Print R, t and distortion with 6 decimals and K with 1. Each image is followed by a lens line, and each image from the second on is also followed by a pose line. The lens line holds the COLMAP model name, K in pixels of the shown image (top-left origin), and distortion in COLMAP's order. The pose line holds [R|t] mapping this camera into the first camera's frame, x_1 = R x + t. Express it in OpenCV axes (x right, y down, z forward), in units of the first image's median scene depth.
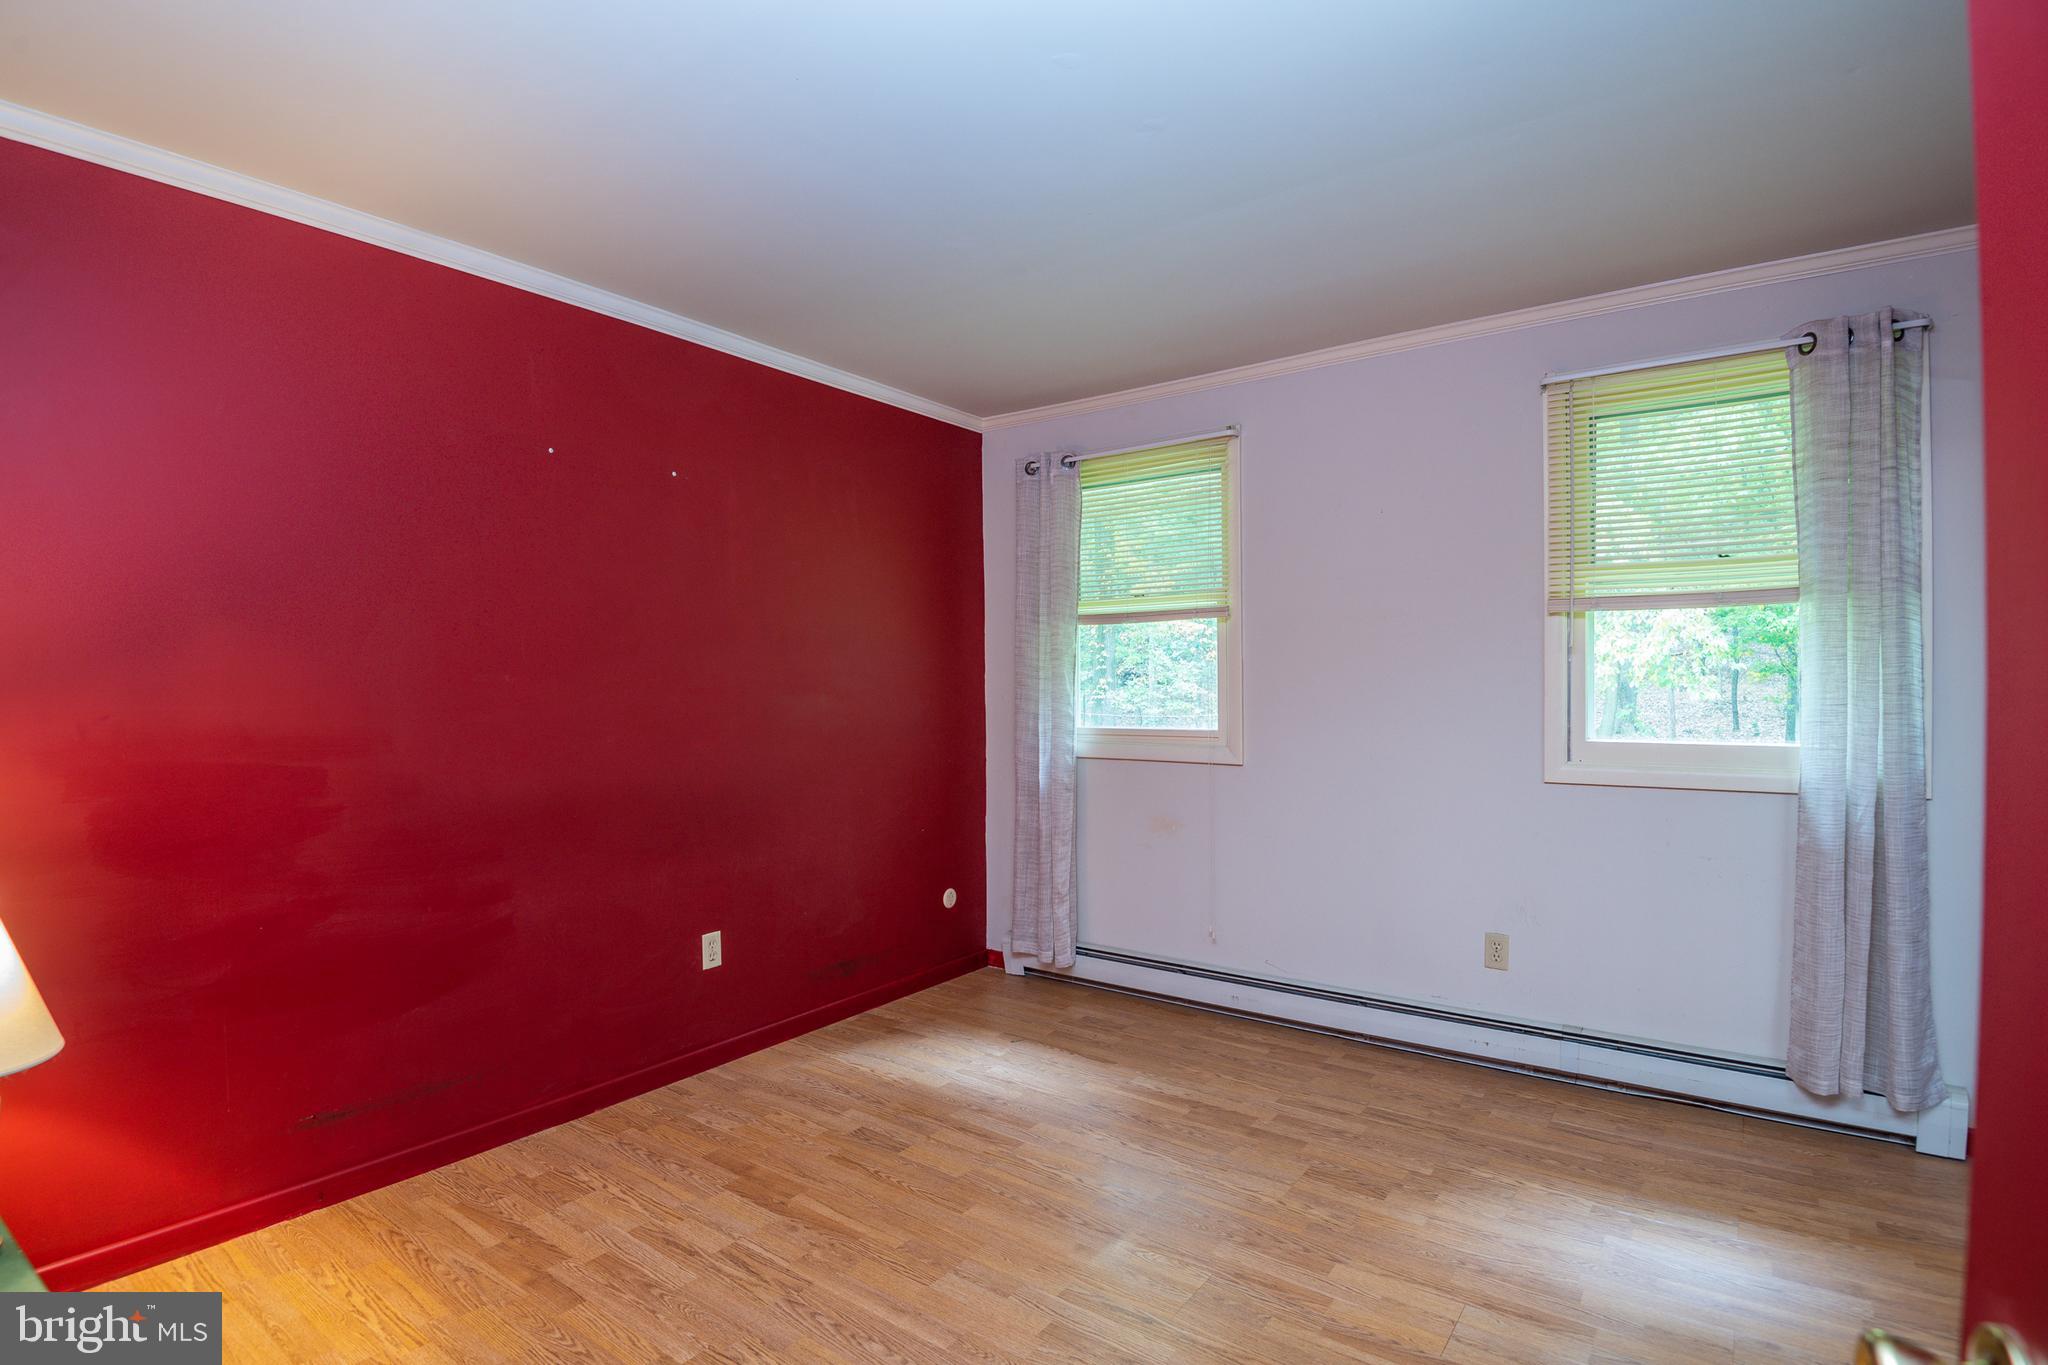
lens RADIAL K [[1004.5, 0, 1024.0], [0, 1004.5, 682.5], [0, 0, 1]] dist [0.000830, -0.025870]
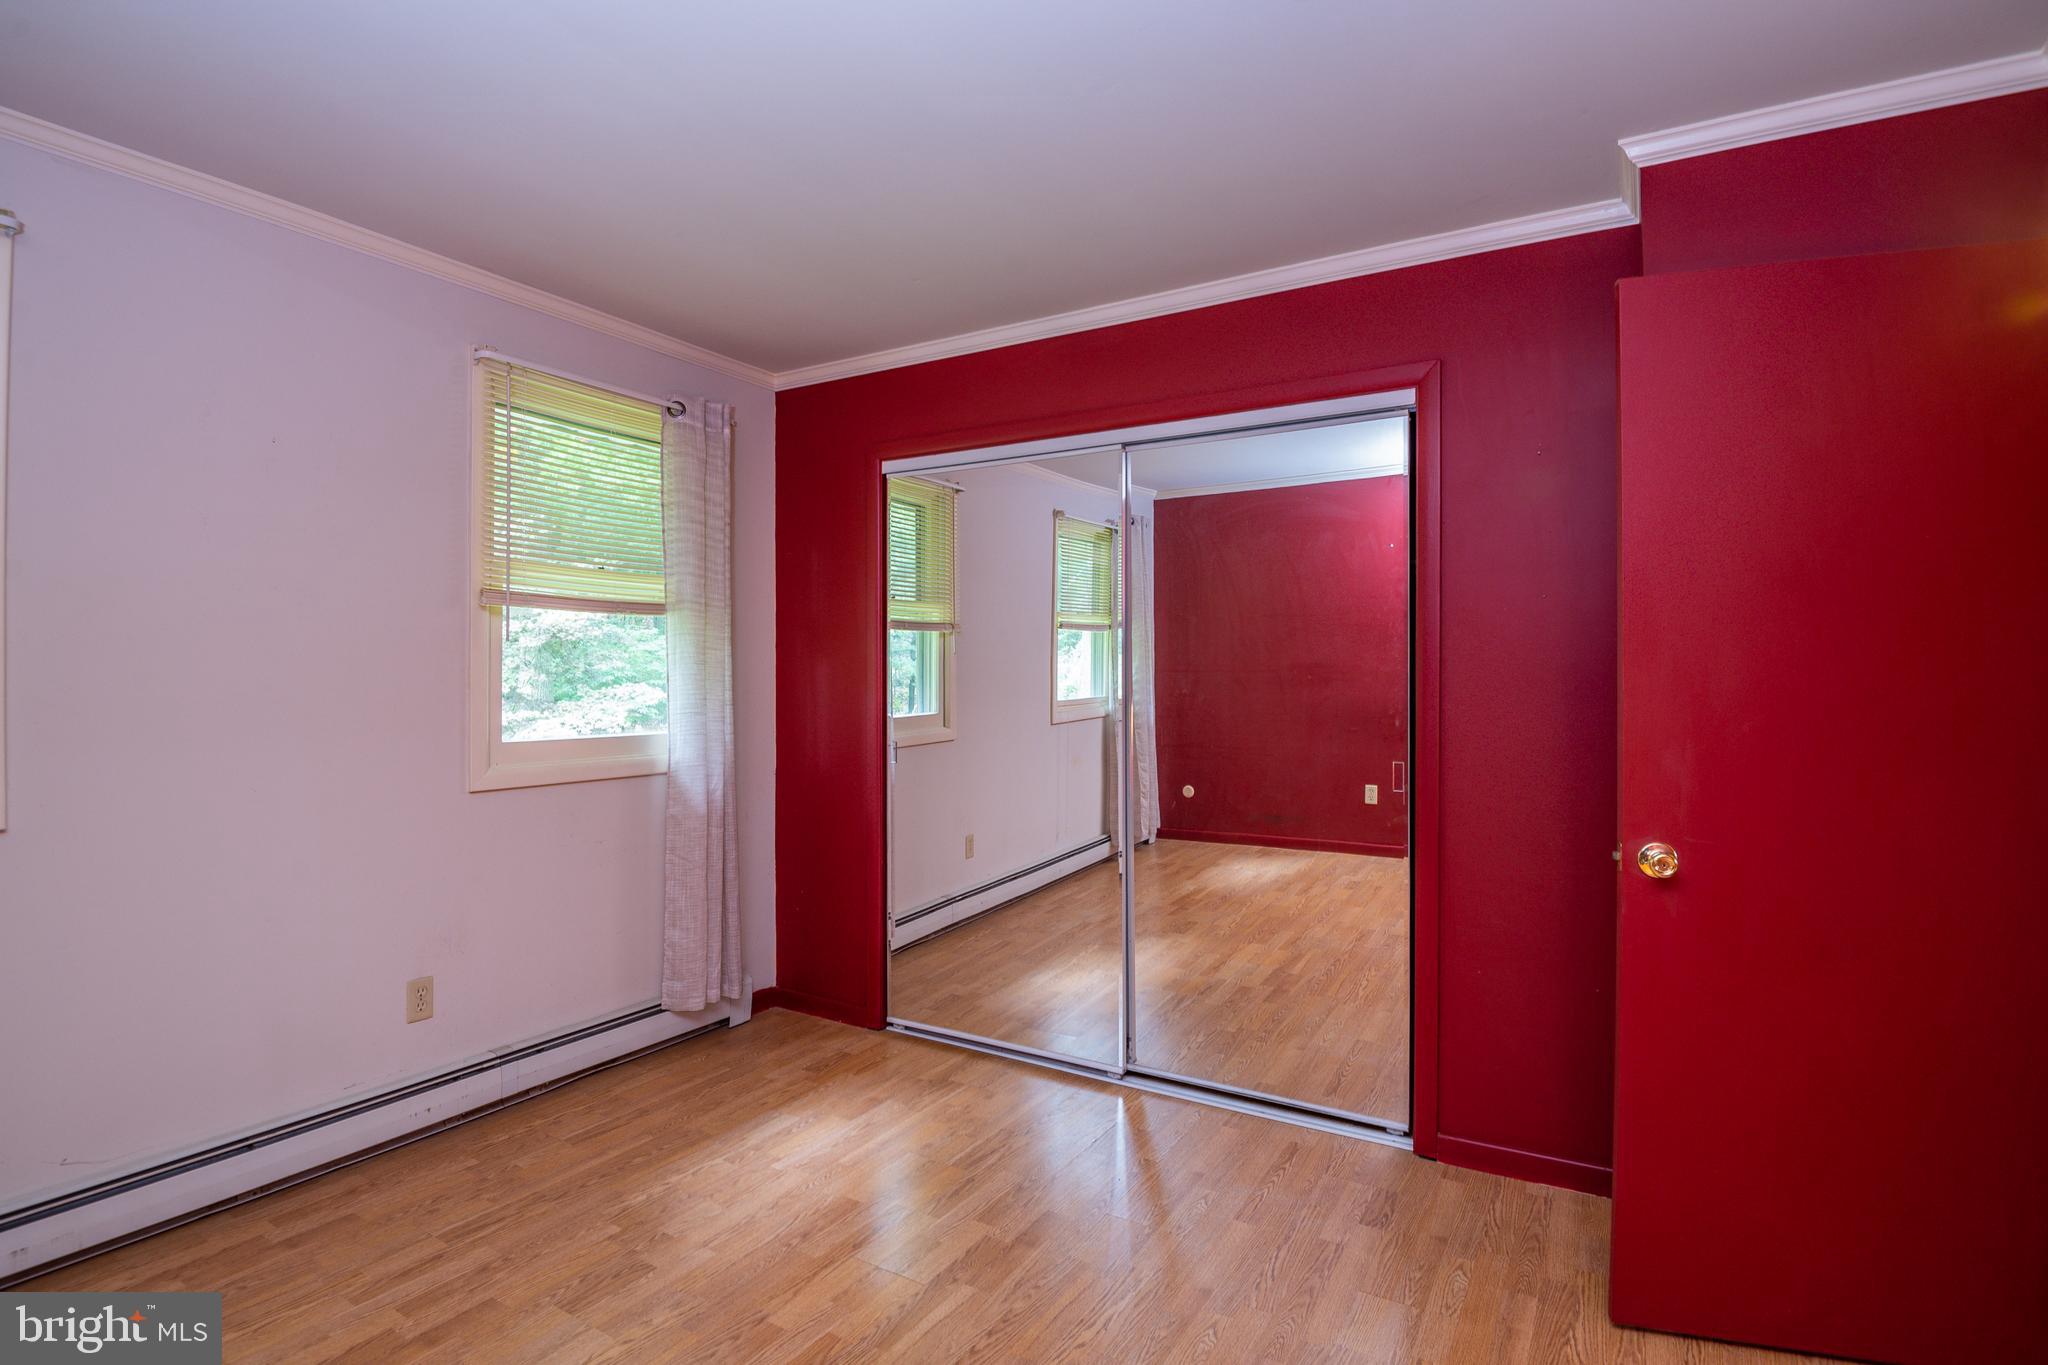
lens RADIAL K [[1004.5, 0, 1024.0], [0, 1004.5, 682.5], [0, 0, 1]] dist [0.000830, -0.025870]
pose [[-0.076398, 0.001351, 0.997076, -0.479140], [-0.003404, 0.999993, -0.001616, -0.000446], [-0.997072, -0.003518, -0.076393, 0.651995]]
